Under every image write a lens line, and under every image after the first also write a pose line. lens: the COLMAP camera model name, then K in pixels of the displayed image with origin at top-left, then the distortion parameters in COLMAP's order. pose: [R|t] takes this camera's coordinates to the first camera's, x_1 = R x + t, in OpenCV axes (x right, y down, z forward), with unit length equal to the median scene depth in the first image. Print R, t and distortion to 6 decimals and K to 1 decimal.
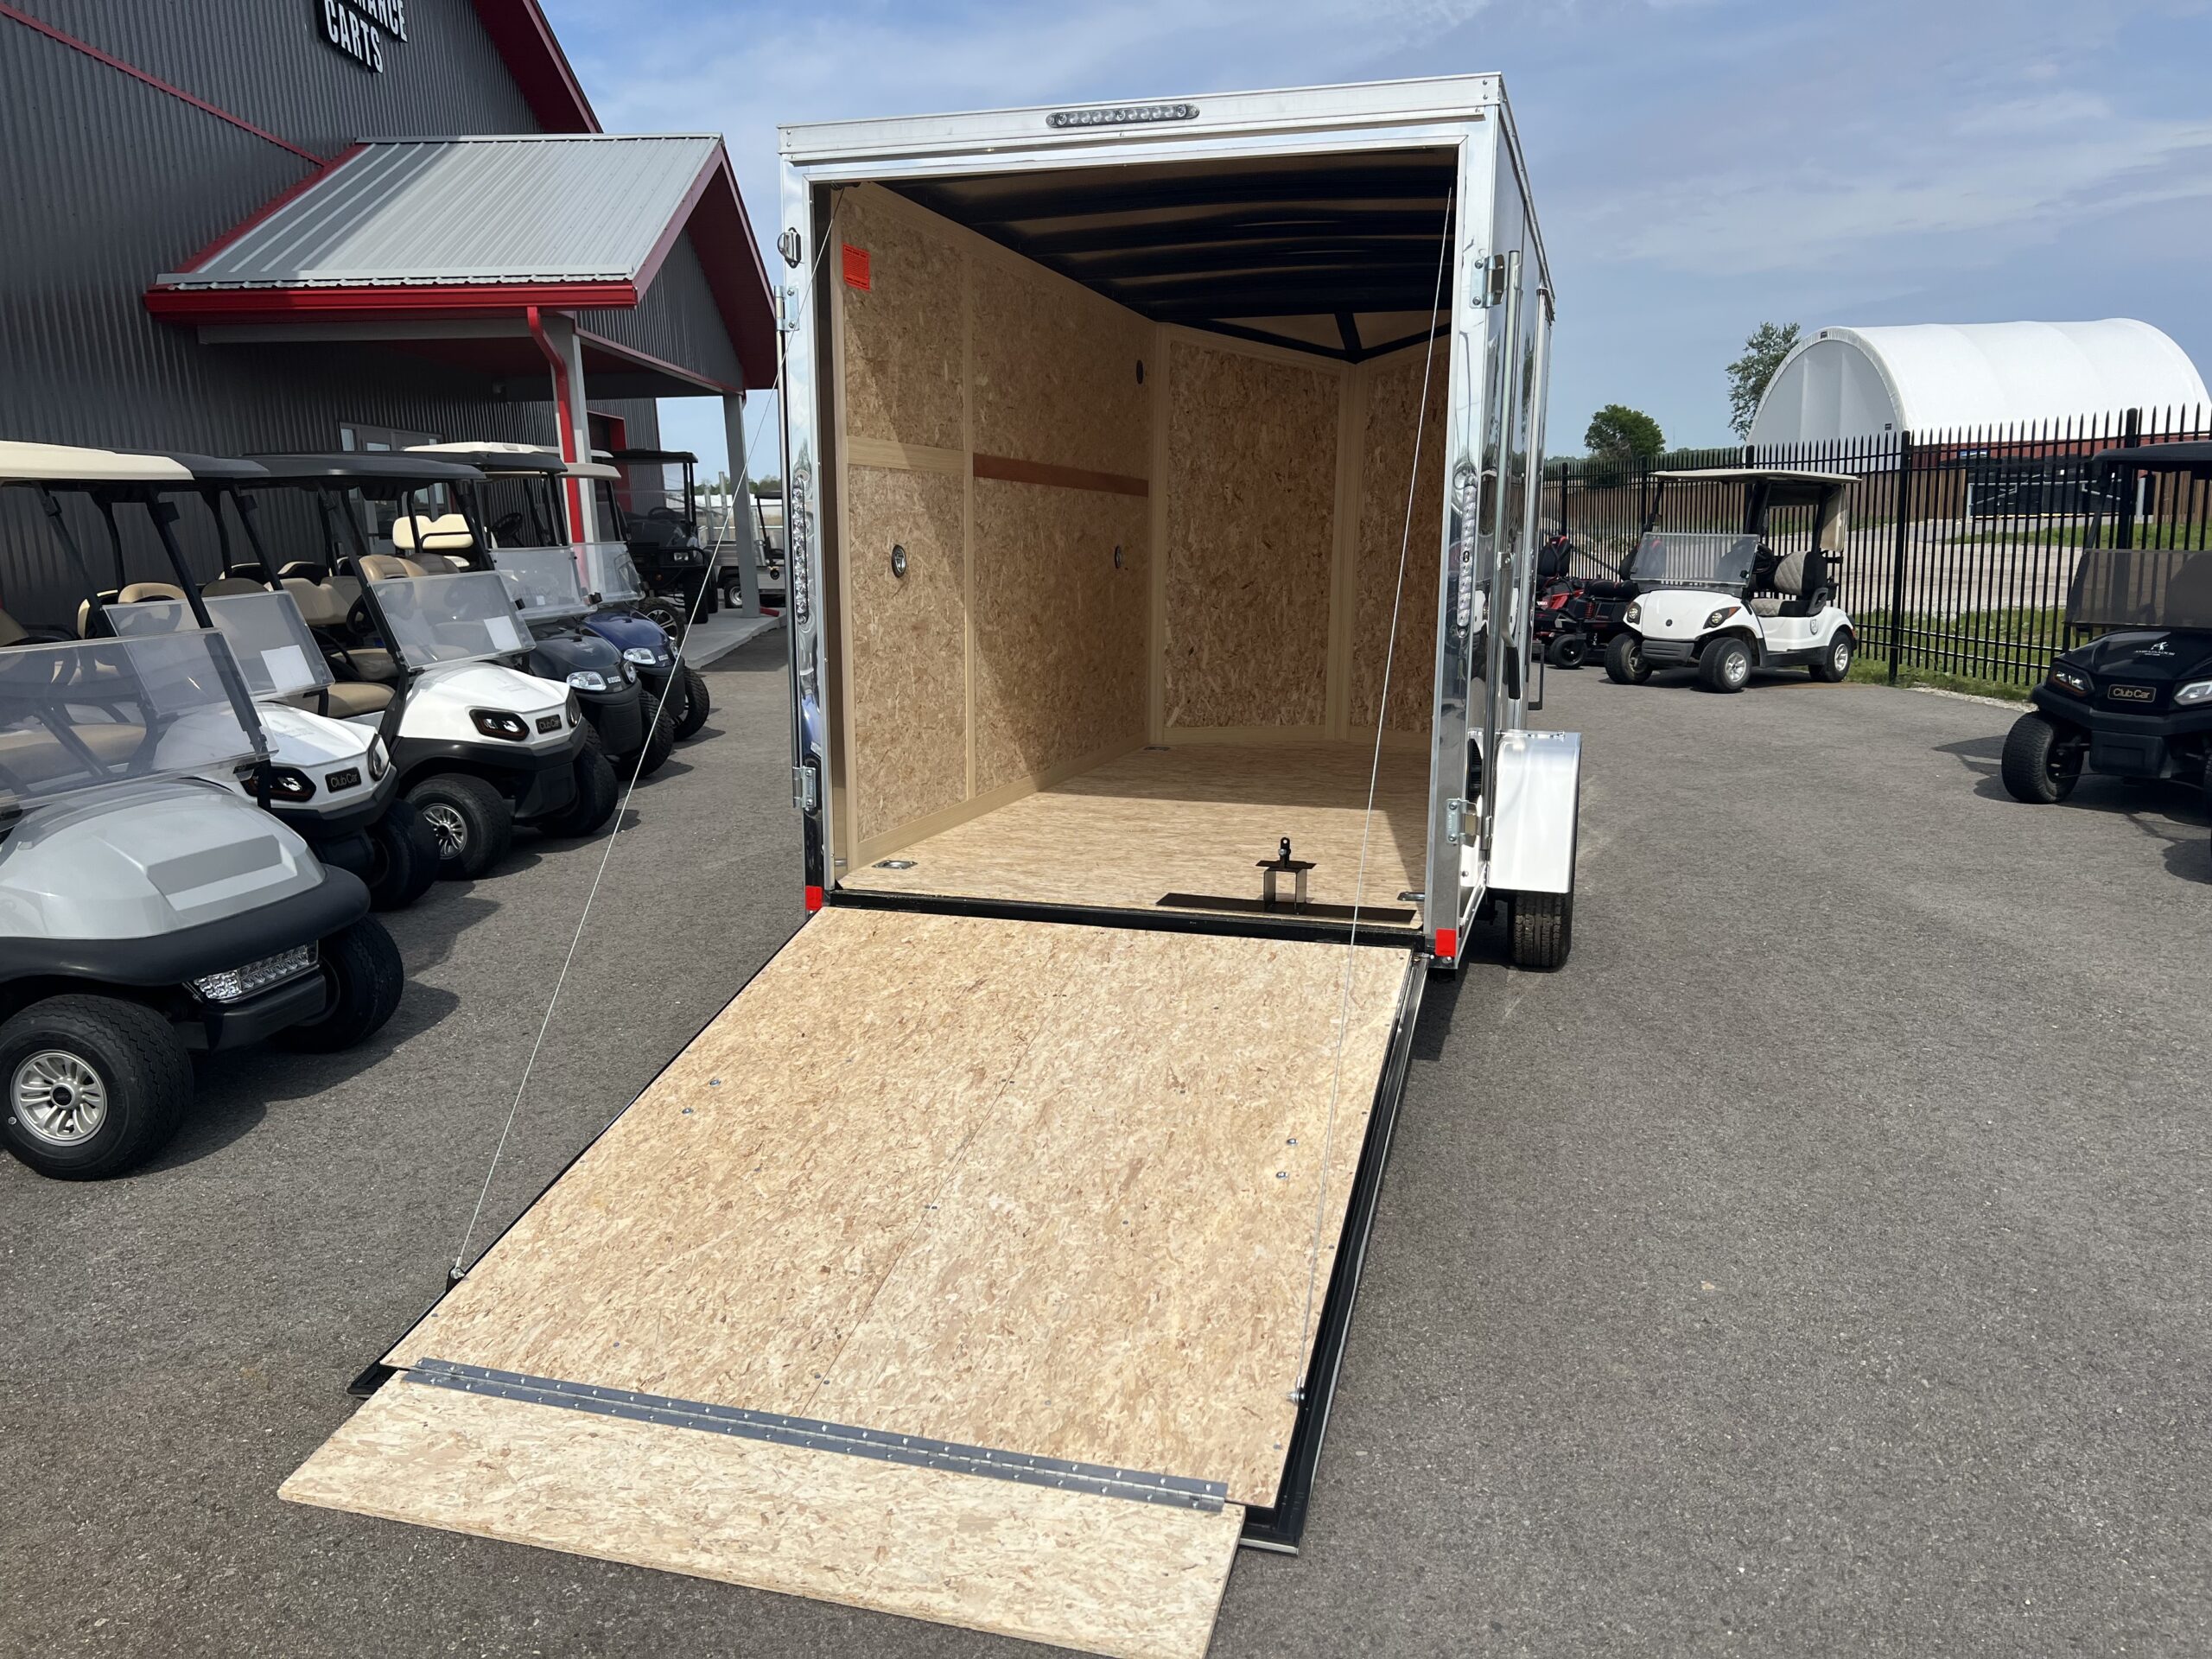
lens RADIAL K [[1634.1, 0, 1085.8], [0, 1634.1, 819.5], [0, 0, 1]] dist [0.075978, -0.078204]
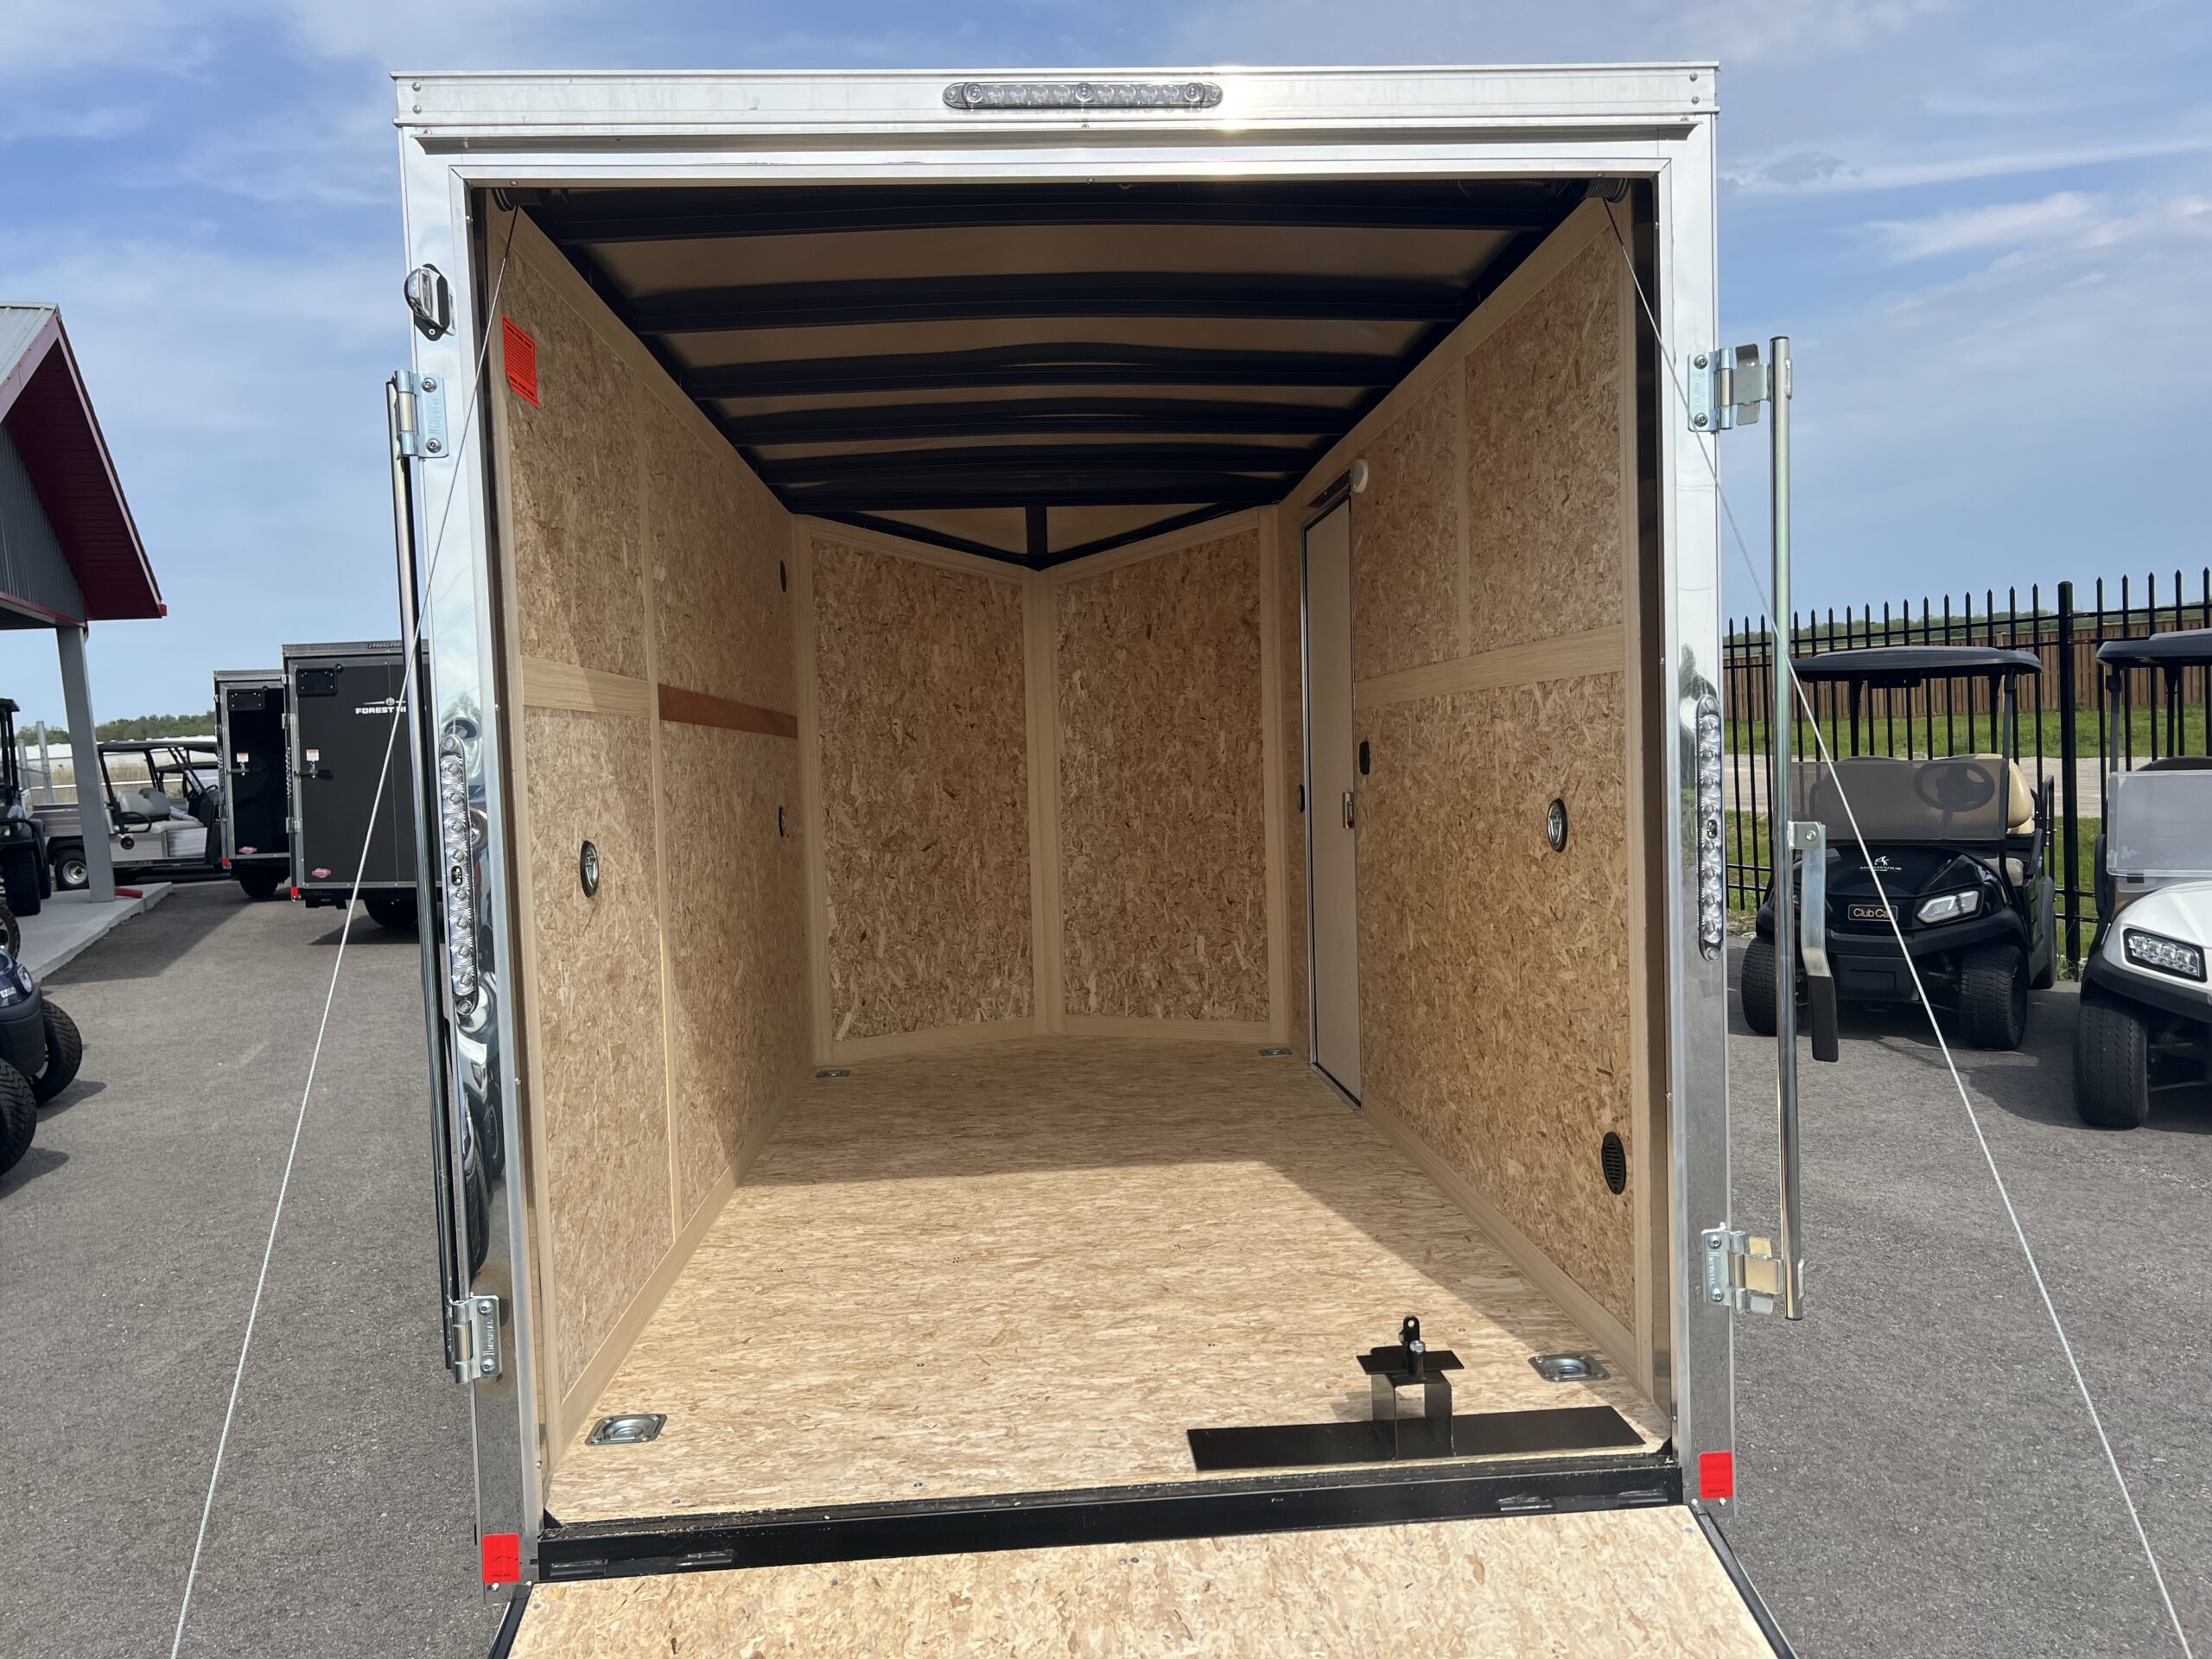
lens RADIAL K [[1634.1, 0, 1119.3], [0, 1634.1, 829.2], [0, 0, 1]] dist [0.075978, -0.078204]
pose [[0.932691, -0.053728, 0.356652, -0.131322], [0.099726, 0.988708, -0.111852, -0.079649], [-0.346615, 0.139891, 0.927517, 0.360140]]
